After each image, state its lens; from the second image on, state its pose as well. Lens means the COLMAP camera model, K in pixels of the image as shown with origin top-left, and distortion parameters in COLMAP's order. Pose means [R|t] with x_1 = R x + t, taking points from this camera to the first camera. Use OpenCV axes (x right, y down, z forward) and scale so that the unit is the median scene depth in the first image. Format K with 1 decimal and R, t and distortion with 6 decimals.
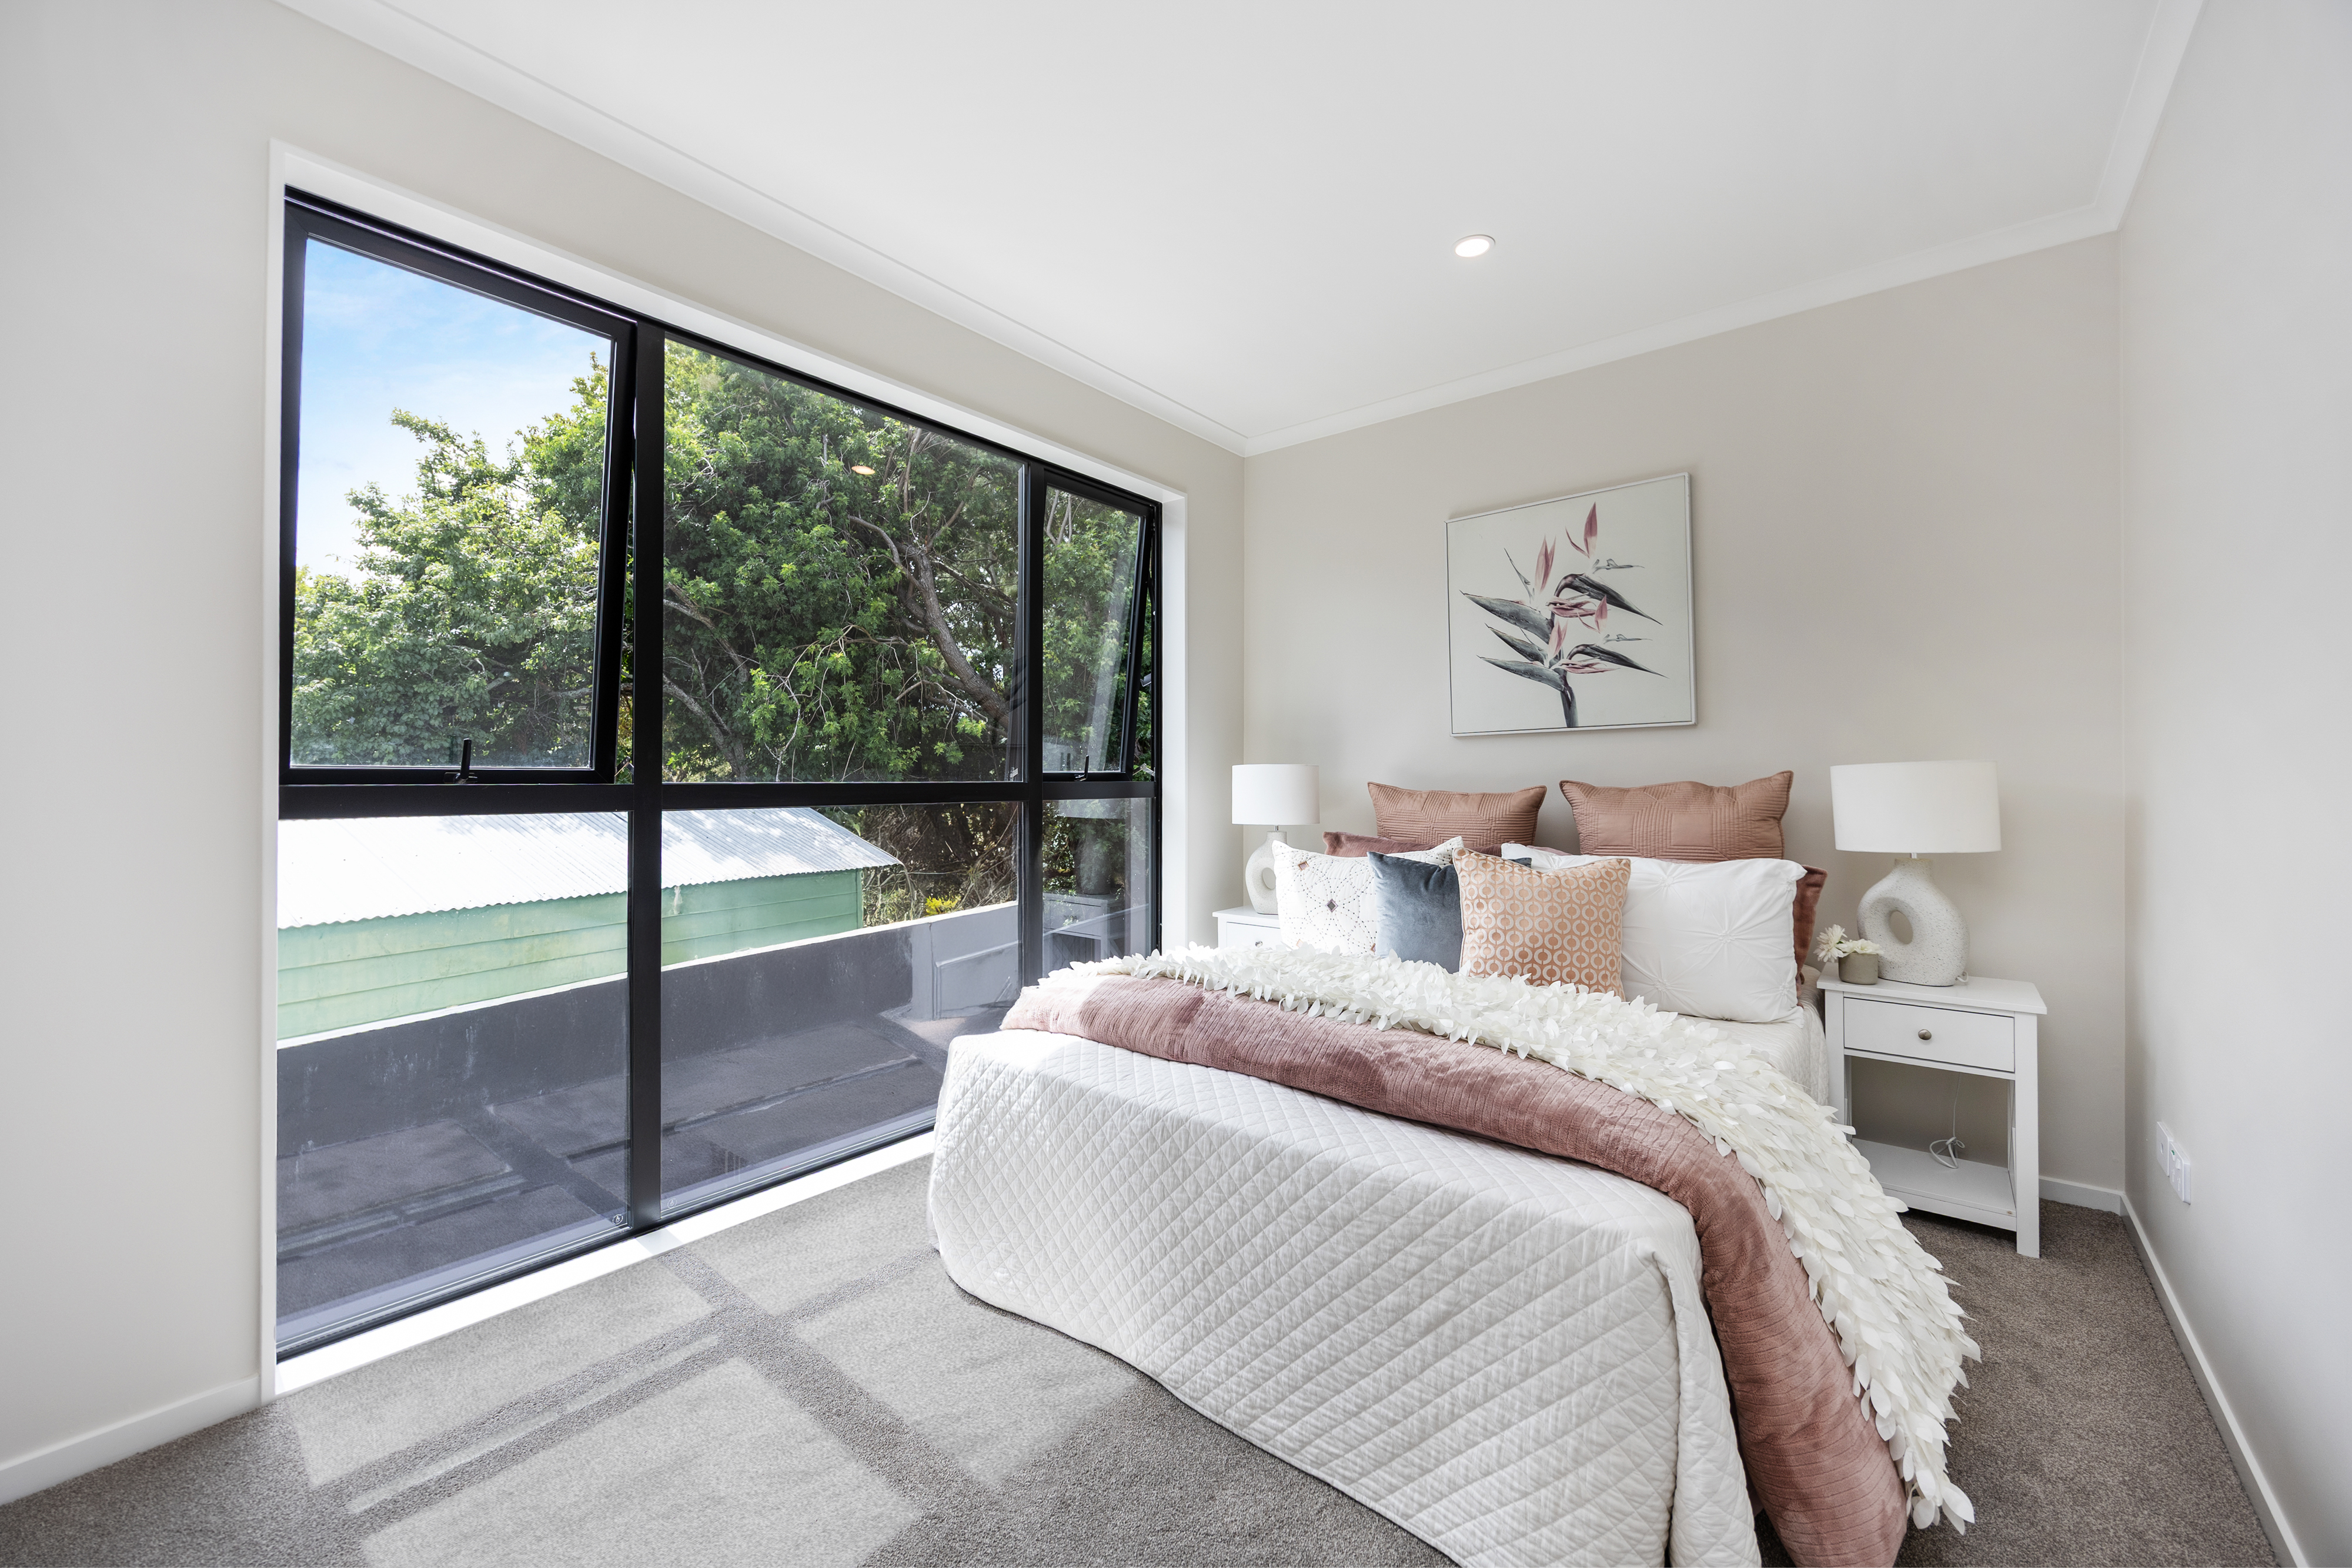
lens RADIAL K [[914.7, 0, 1181.0], [0, 914.7, 767.6], [0, 0, 1]] dist [0.002151, -0.000156]
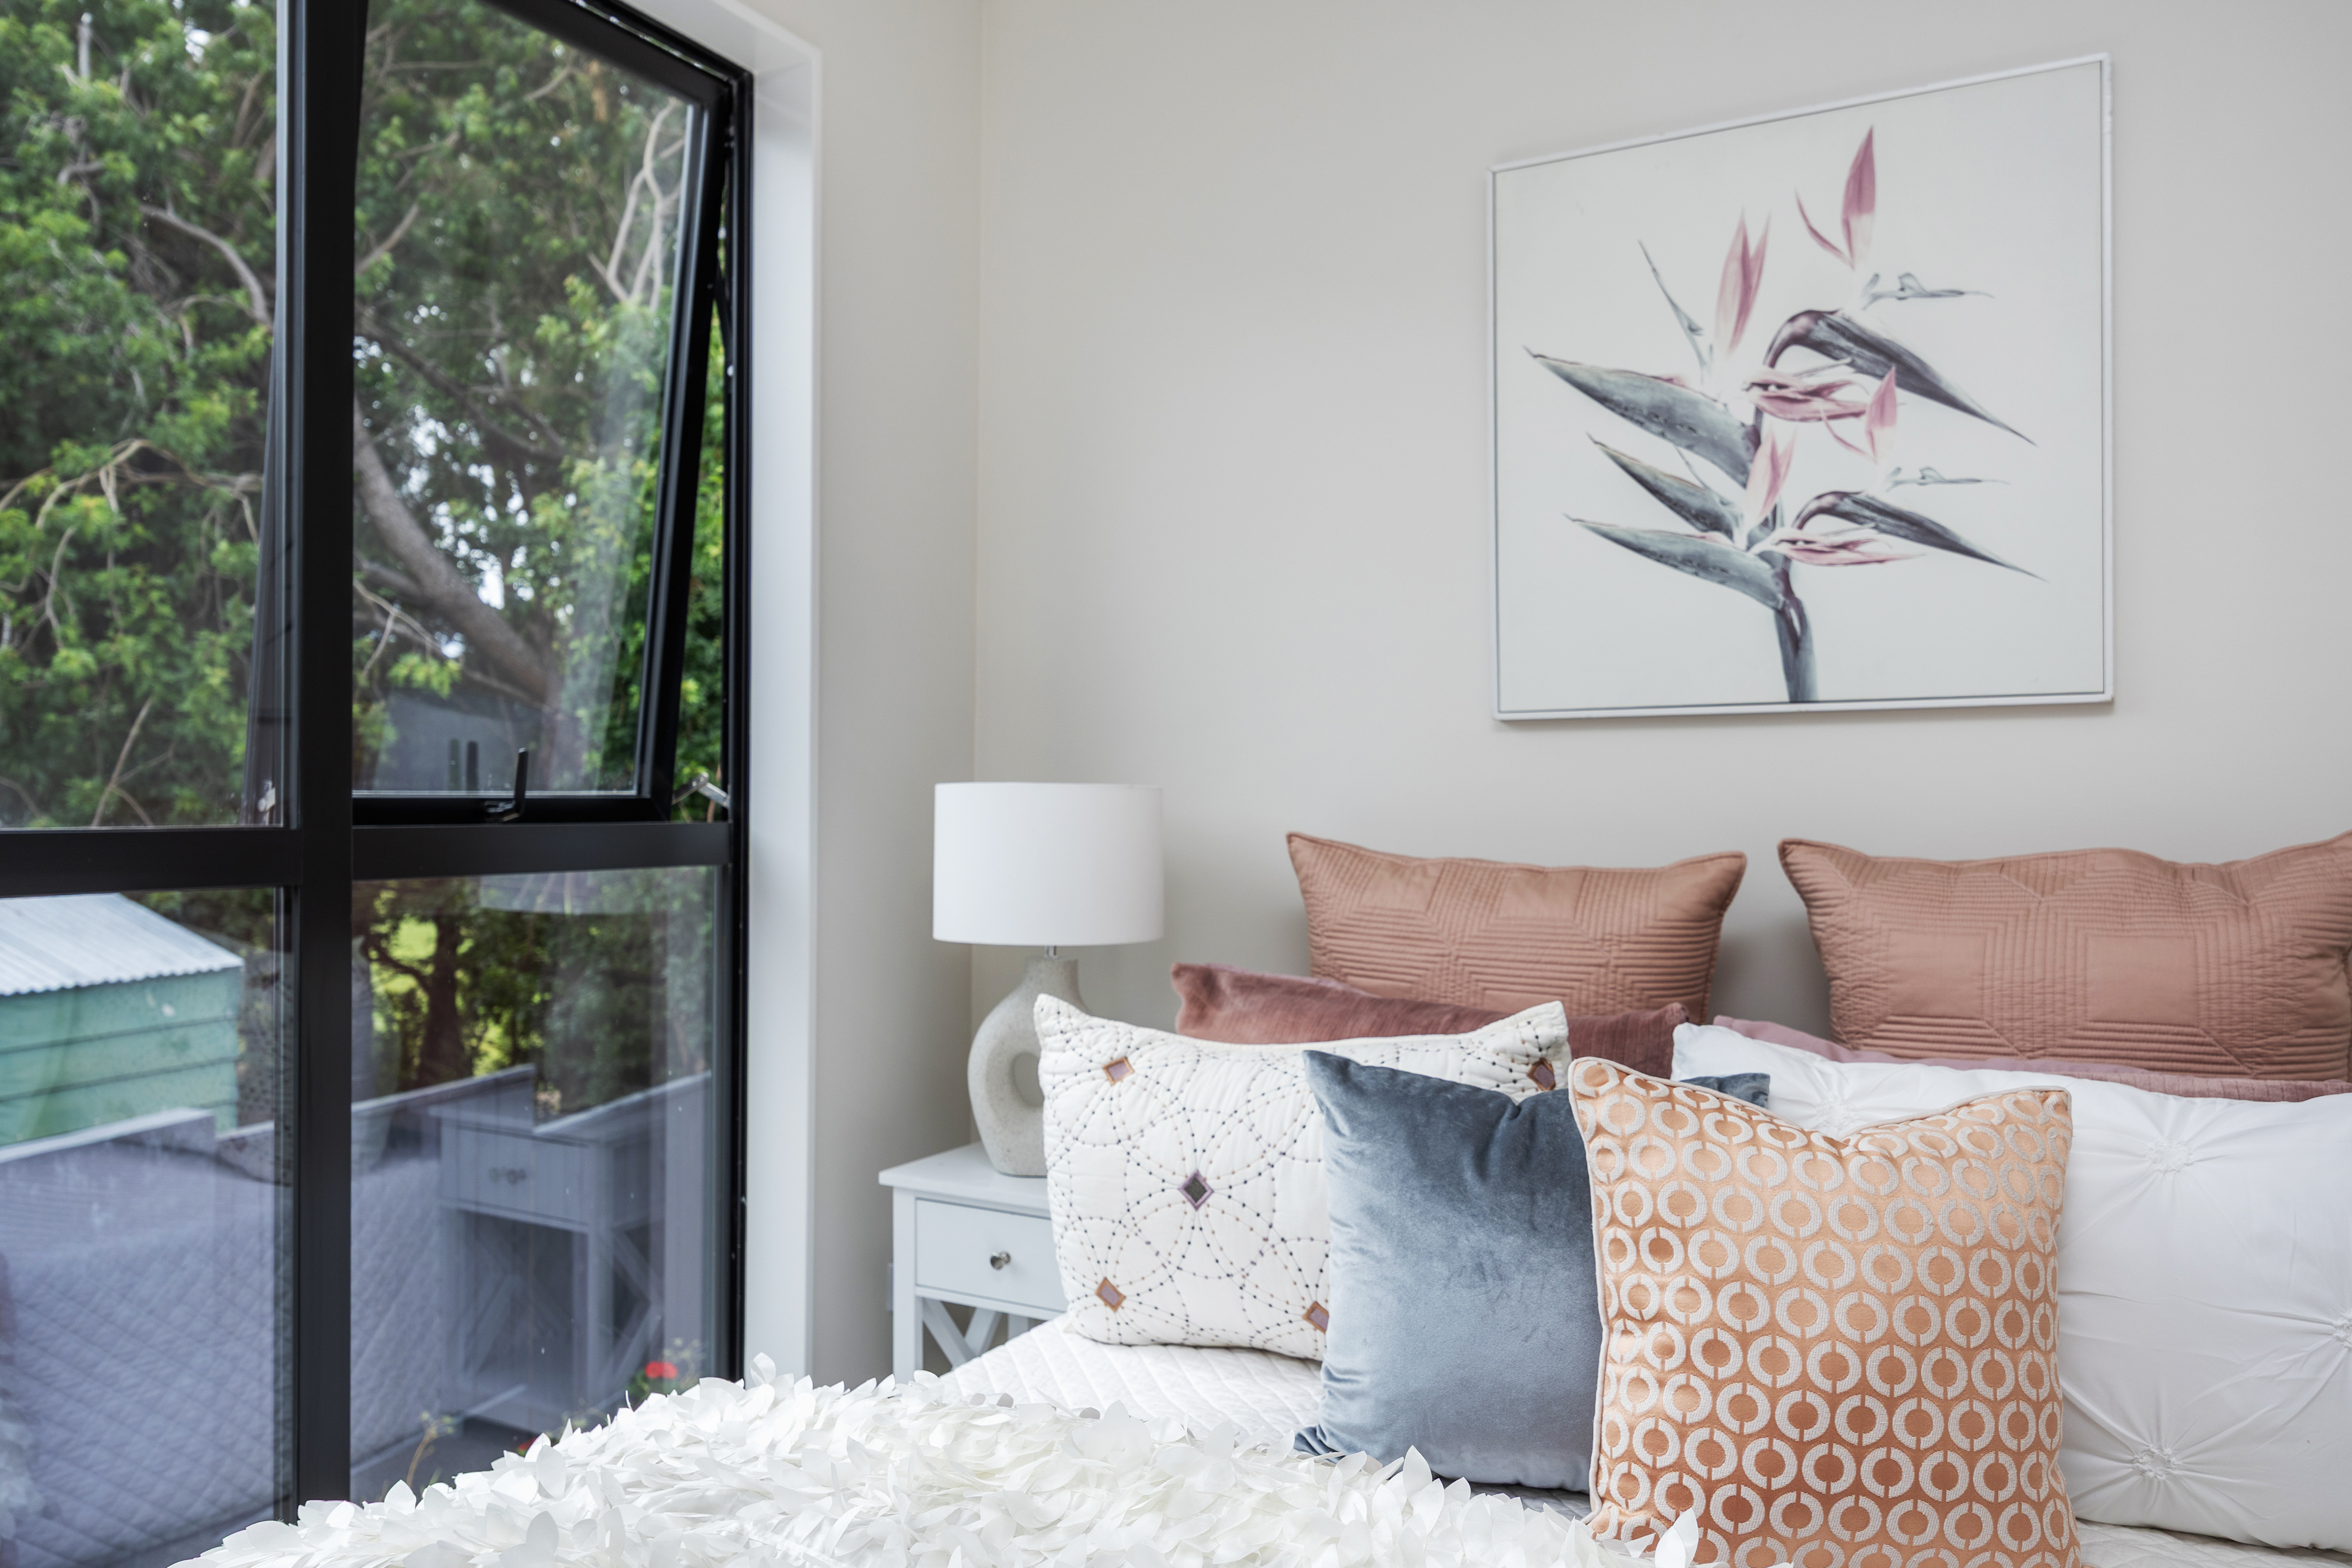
lens RADIAL K [[1657.6, 0, 1193.2], [0, 1657.6, 788.8], [0, 0, 1]] dist [0.104646, 0.003049]
pose [[0.983974, 0.013181, 0.177823, 0.041607], [-0.015753, 0.999791, 0.013056, -0.011999], [-0.177614, -0.015648, 0.983976, 0.328361]]
